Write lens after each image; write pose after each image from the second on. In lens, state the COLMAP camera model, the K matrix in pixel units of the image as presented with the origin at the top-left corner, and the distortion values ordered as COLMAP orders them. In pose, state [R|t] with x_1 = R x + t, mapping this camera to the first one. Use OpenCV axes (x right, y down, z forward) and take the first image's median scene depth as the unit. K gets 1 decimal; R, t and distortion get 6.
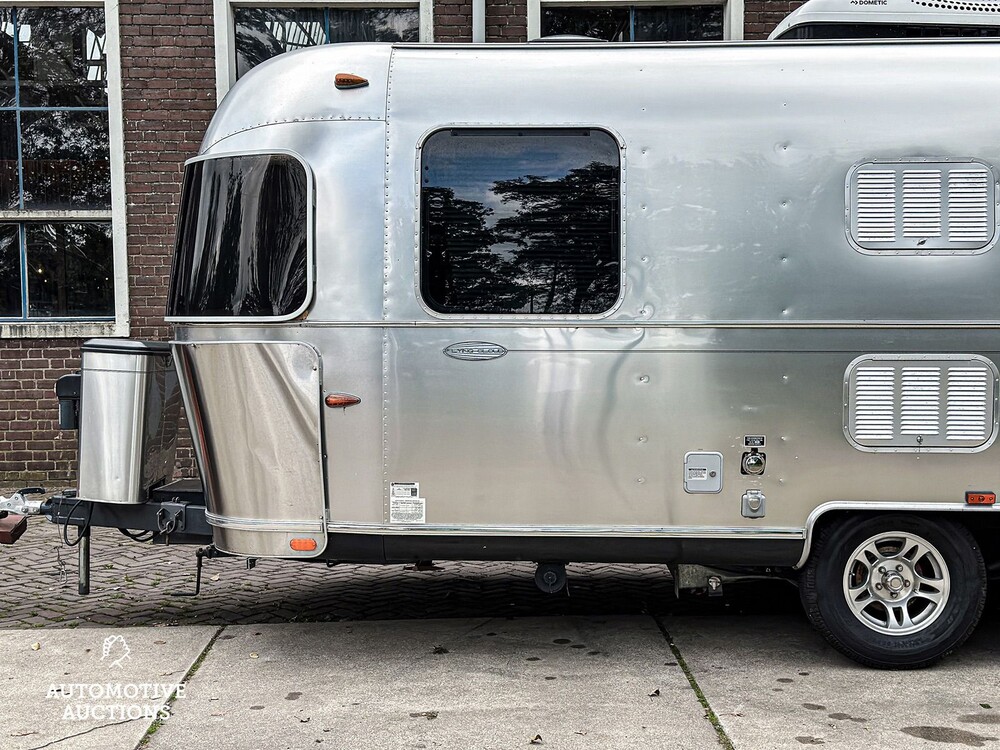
lens RADIAL K [[1378.3, 0, 498.7], [0, 1378.3, 388.2], [0, 0, 1]] dist [0.105116, 0.000000]
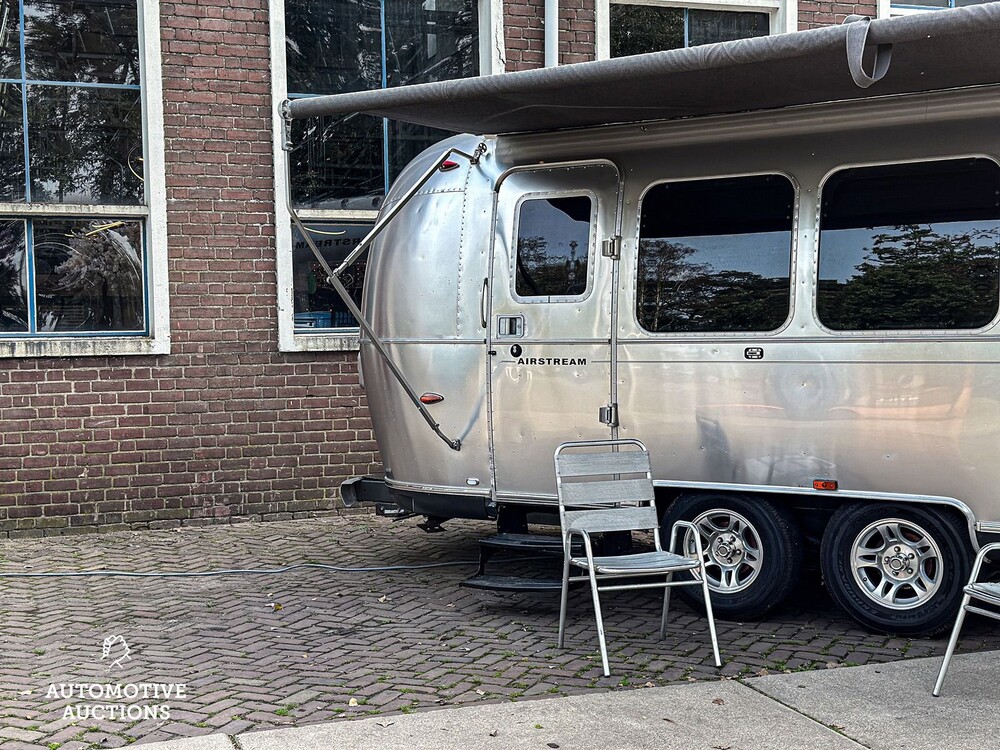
lens RADIAL K [[1378.3, 0, 502.4], [0, 1378.3, 380.2], [0, 0, 1]] dist [0.105116, 0.000000]
pose [[0.949746, -0.015124, 0.312655, -0.340945], [0.021371, 0.999634, -0.016563, -0.002432], [-0.312290, 0.022412, 0.949722, 0.126235]]
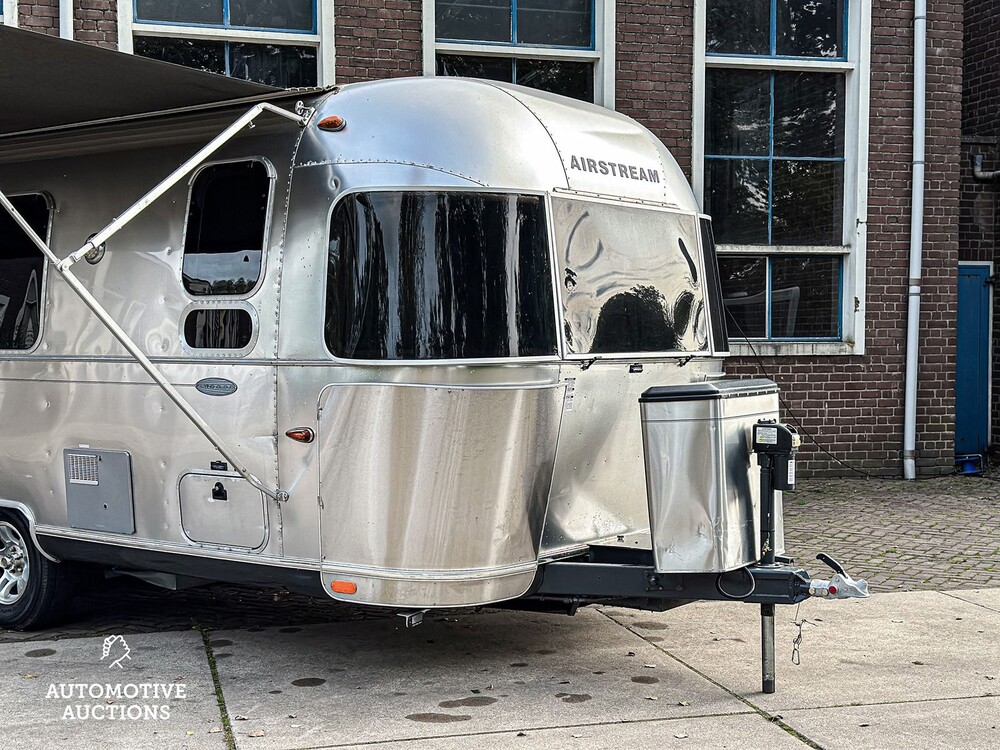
lens RADIAL K [[1378.3, 0, 505.4], [0, 1378.3, 398.2], [0, 0, 1]] dist [0.105116, 0.000000]
pose [[0.969615, -0.000912, 0.244632, 0.044479], [0.004185, 0.999909, -0.012857, 0.001875], [-0.244598, 0.013490, 0.969531, -0.041939]]
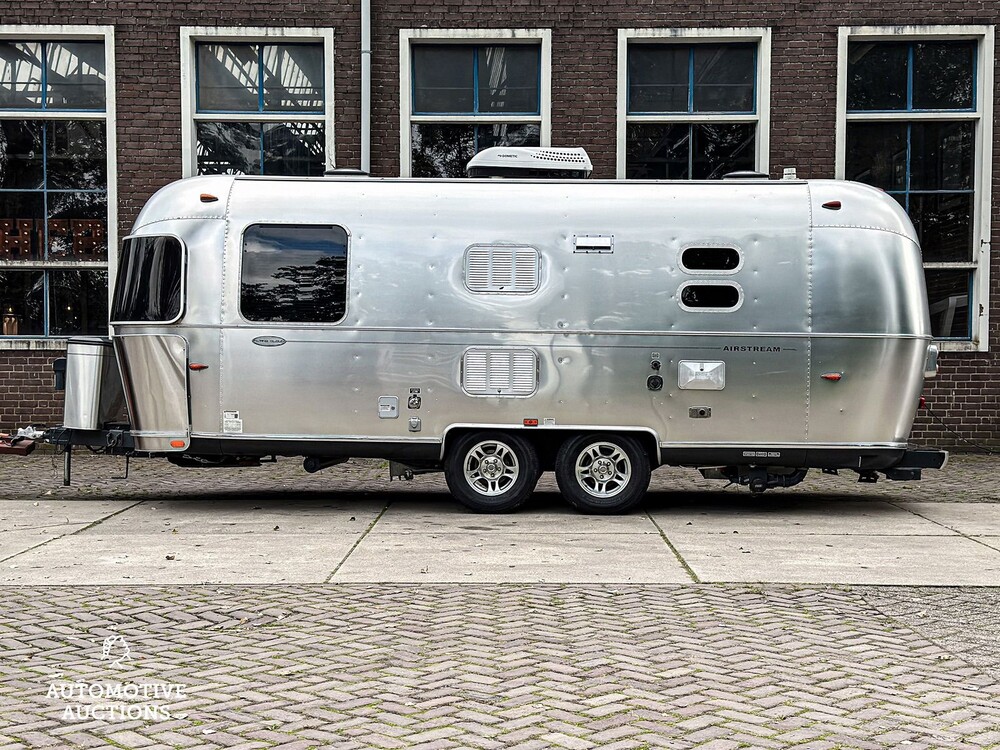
lens RADIAL K [[1378.3, 0, 504.6], [0, 1378.3, 413.0], [0, 0, 1]] dist [0.105116, 0.000000]
pose [[0.999540, 0.014732, -0.026523, 0.171244], [-0.015225, 0.999713, -0.018487, 0.048458], [0.026243, 0.018882, 0.999477, -0.423249]]
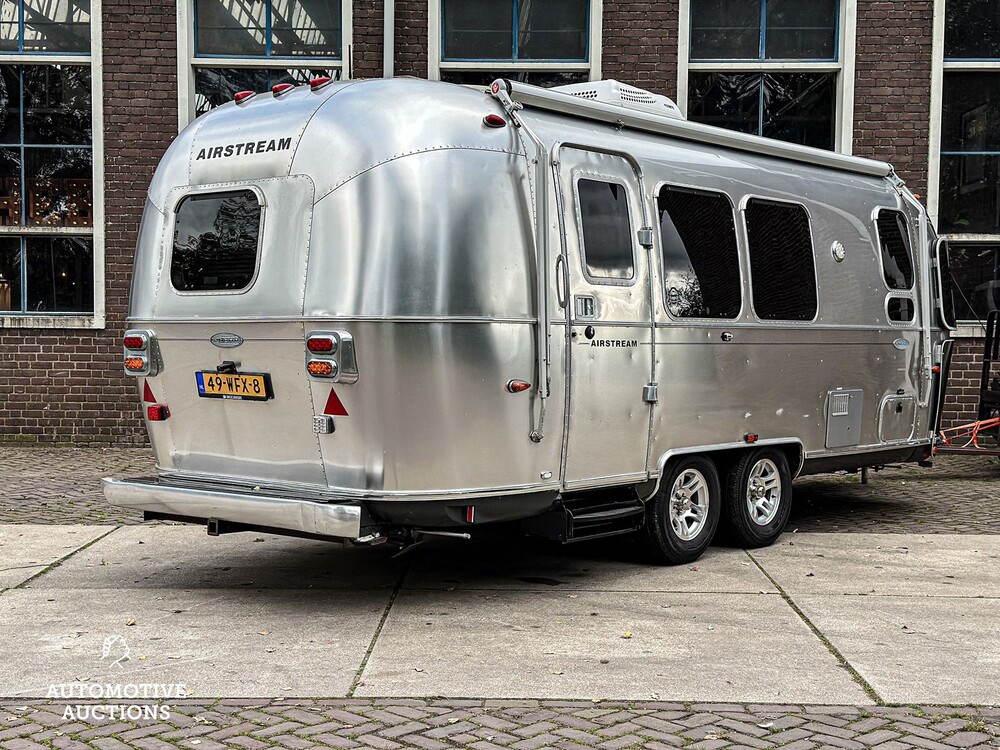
lens RADIAL K [[1378.3, 0, 504.9], [0, 1378.3, 383.6], [0, 0, 1]] dist [0.105116, 0.000000]
pose [[0.999235, 0.022700, -0.031850, 0.135985], [-0.023014, 0.999690, -0.009531, 0.016077], [0.031623, 0.010257, 0.999447, -0.241227]]
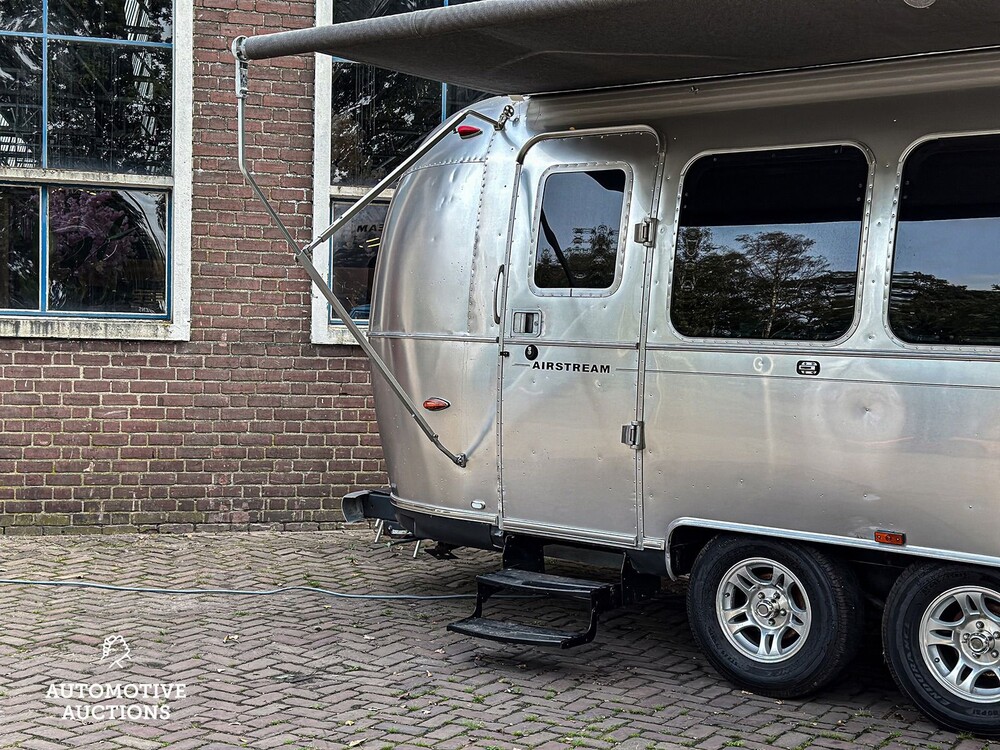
lens RADIAL K [[1378.3, 0, 505.1], [0, 1378.3, 382.3], [0, 0, 1]] dist [0.105116, 0.000000]
pose [[0.977266, 0.028578, 0.210082, -0.257392], [-0.025758, 0.999538, -0.016144, -0.005997], [-0.210446, 0.010366, 0.977550, 0.209153]]
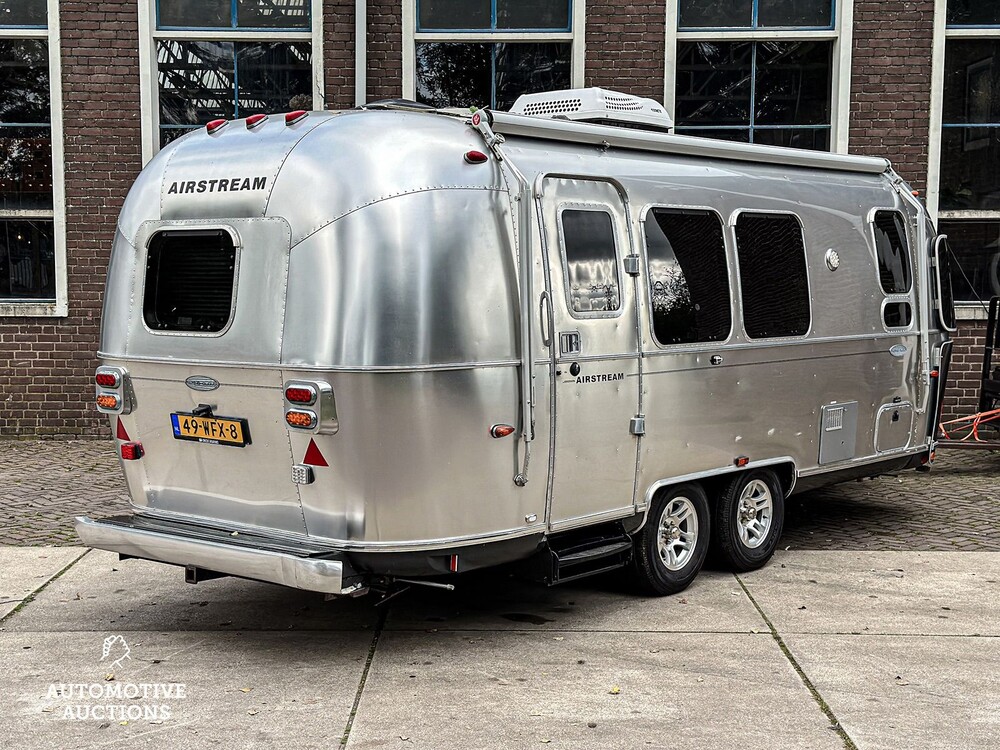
lens RADIAL K [[1457.5, 0, 478.5], [0, 1457.5, 380.3], [0, 0, 1]] dist [0.105328, 0.000000]
pose [[0.999266, 0.017331, -0.034165, 0.133497], [-0.016242, 0.999359, 0.031895, -0.028530], [0.034696, -0.031317, 0.998907, -0.258261]]
